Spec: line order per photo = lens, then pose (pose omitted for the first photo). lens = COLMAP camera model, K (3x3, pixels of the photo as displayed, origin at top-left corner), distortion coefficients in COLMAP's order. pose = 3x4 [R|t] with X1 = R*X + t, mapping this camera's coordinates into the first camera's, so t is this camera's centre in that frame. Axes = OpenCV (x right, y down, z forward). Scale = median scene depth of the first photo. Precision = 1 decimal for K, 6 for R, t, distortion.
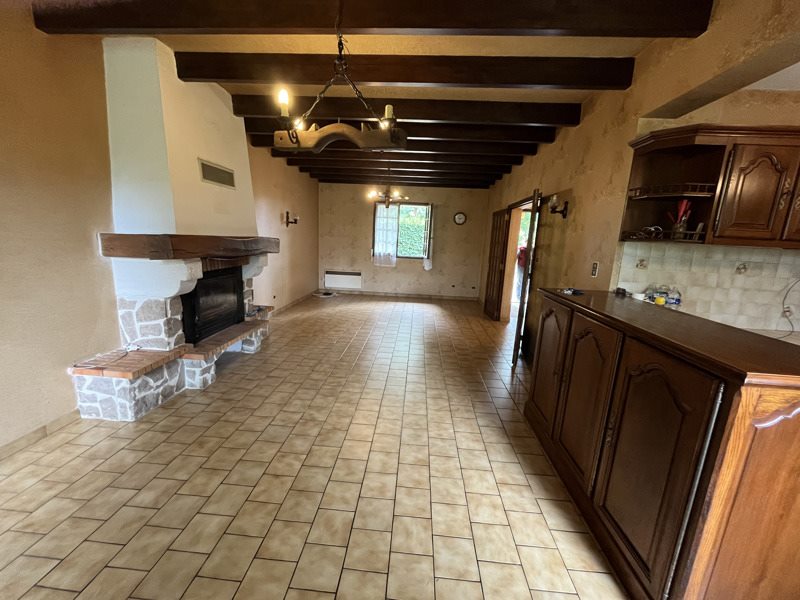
lens RADIAL K [[319.5, 0, 396.5], [0, 319.5, 300.6], [0, 0, 1]] dist [-0.000214, -0.000129]
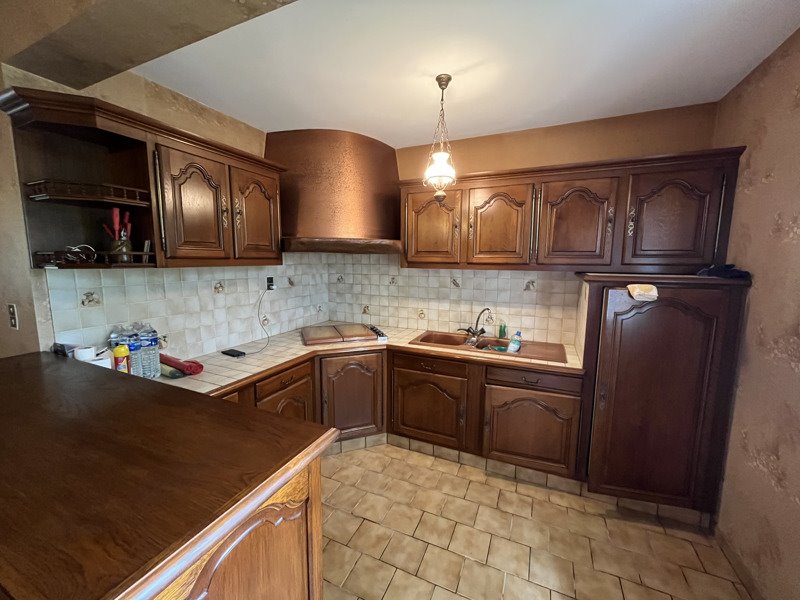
lens RADIAL K [[319.5, 0, 399.7], [0, 319.5, 299.5], [0, 0, 1]] dist [-0.000214, -0.000129]
pose [[0.339206, -0.166256, 0.925904, 0.391919], [0.191941, 0.975785, 0.104894, -0.063947], [-0.920922, 0.142139, 0.362904, 0.171487]]
